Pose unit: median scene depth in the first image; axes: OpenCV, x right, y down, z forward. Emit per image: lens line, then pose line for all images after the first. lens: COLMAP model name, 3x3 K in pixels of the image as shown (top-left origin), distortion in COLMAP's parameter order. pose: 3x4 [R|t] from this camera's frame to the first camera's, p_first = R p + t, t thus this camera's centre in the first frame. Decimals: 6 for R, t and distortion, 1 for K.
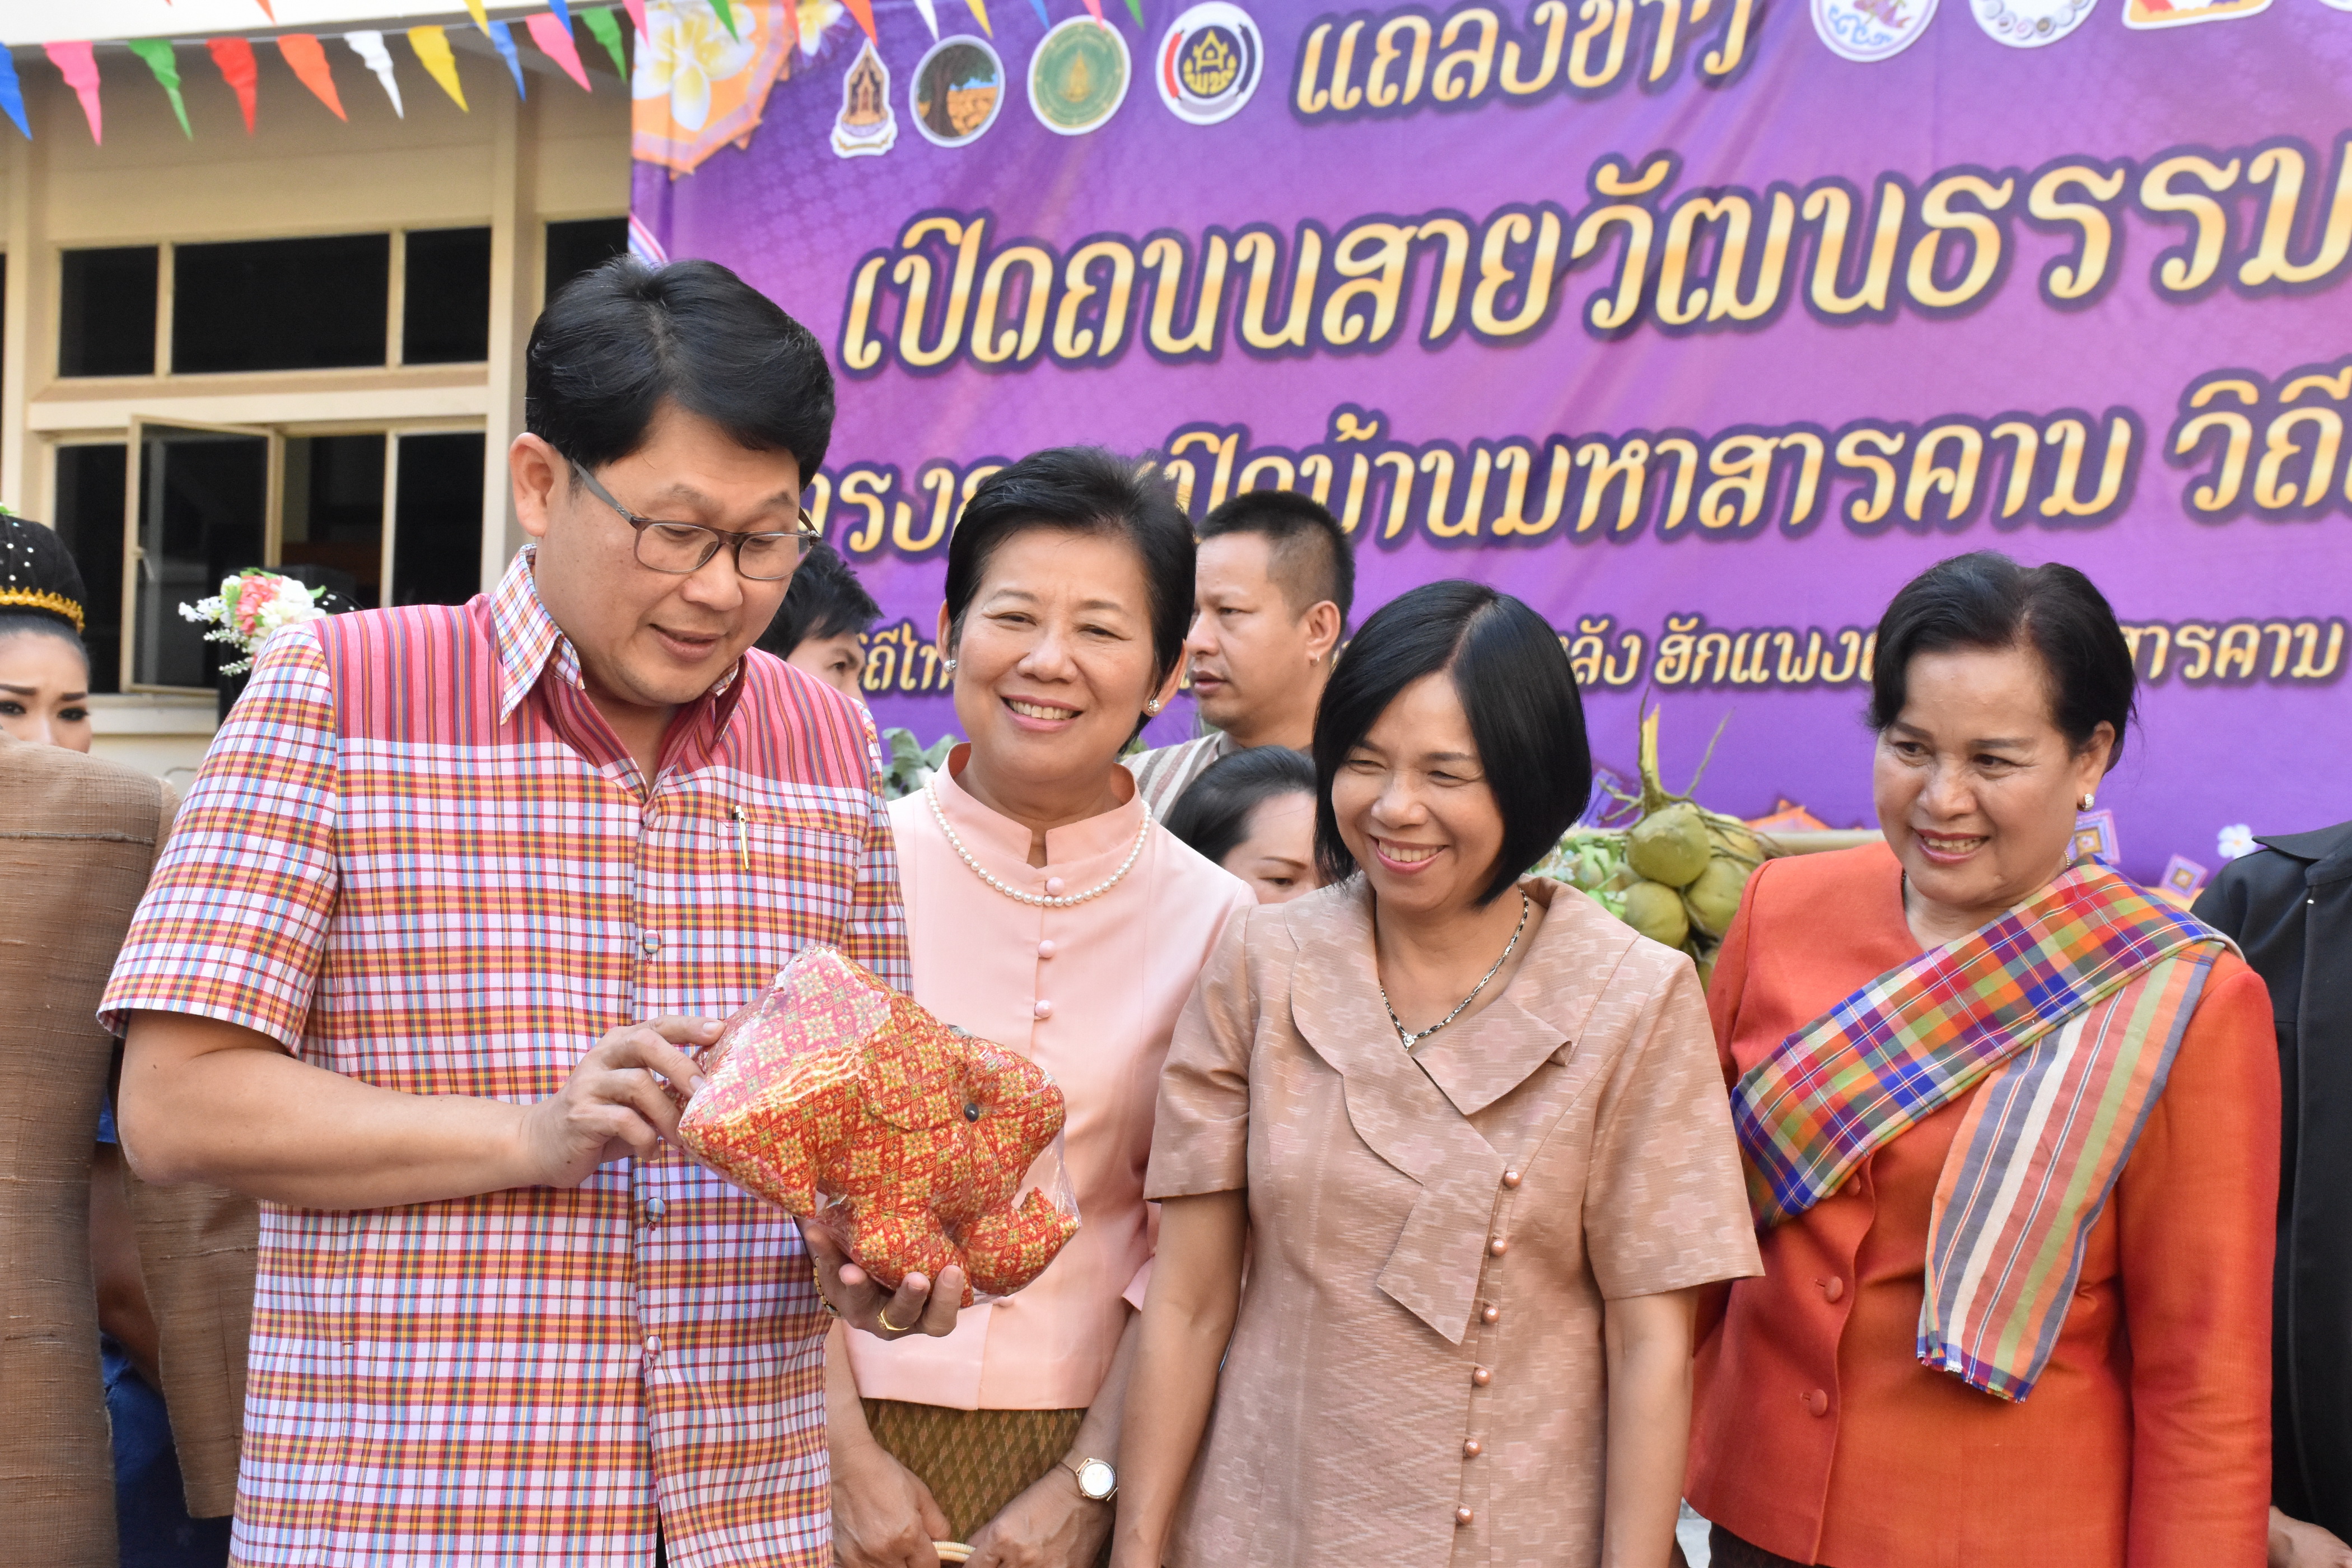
lens RADIAL K [[4390.4, 0, 1156.4], [0, 4390.4, 805.6], [0, 0, 1]] dist [0.167445, 0.000000]
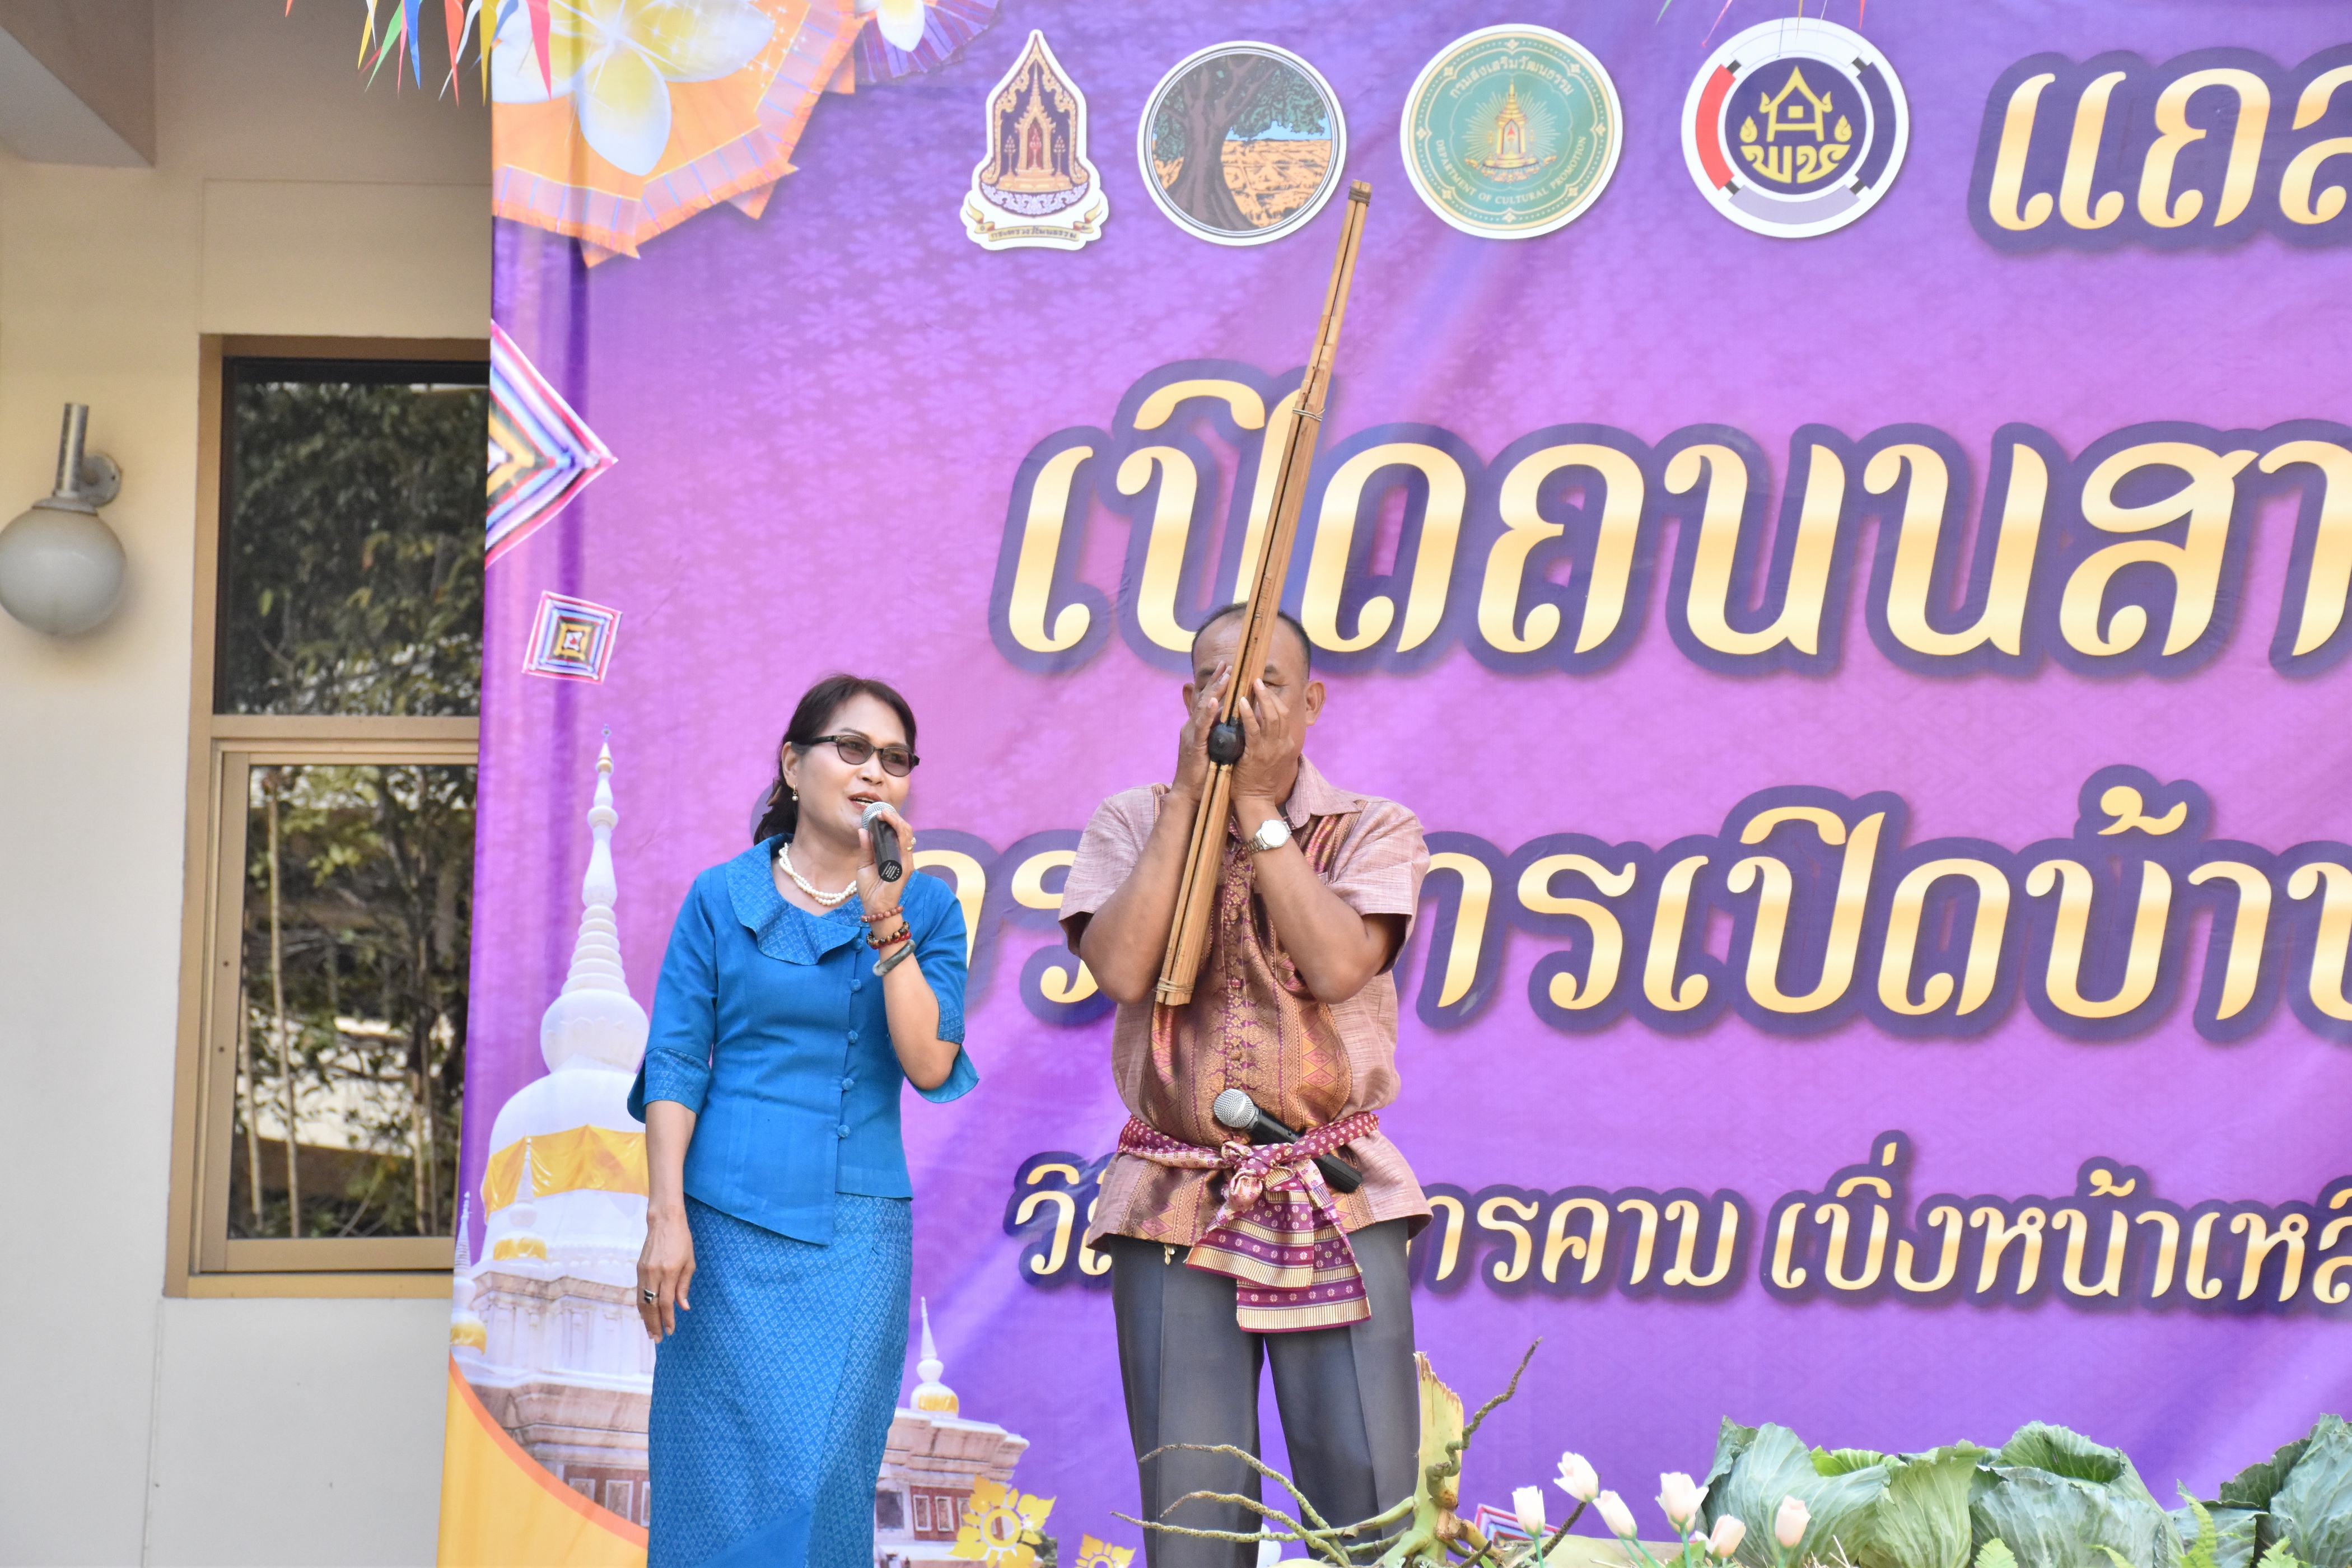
lens RADIAL K [[7053.5, 0, 1217.4], [0, 7053.5, 728.2], [0, 0, 1]] dist [0.927702, 0.000000]
pose [[0.899453, 0.050237, 0.434120, -0.396134], [-0.004677, 0.994421, -0.105384, -0.002776], [-0.436992, 0.092757, 0.894670, 0.238074]]
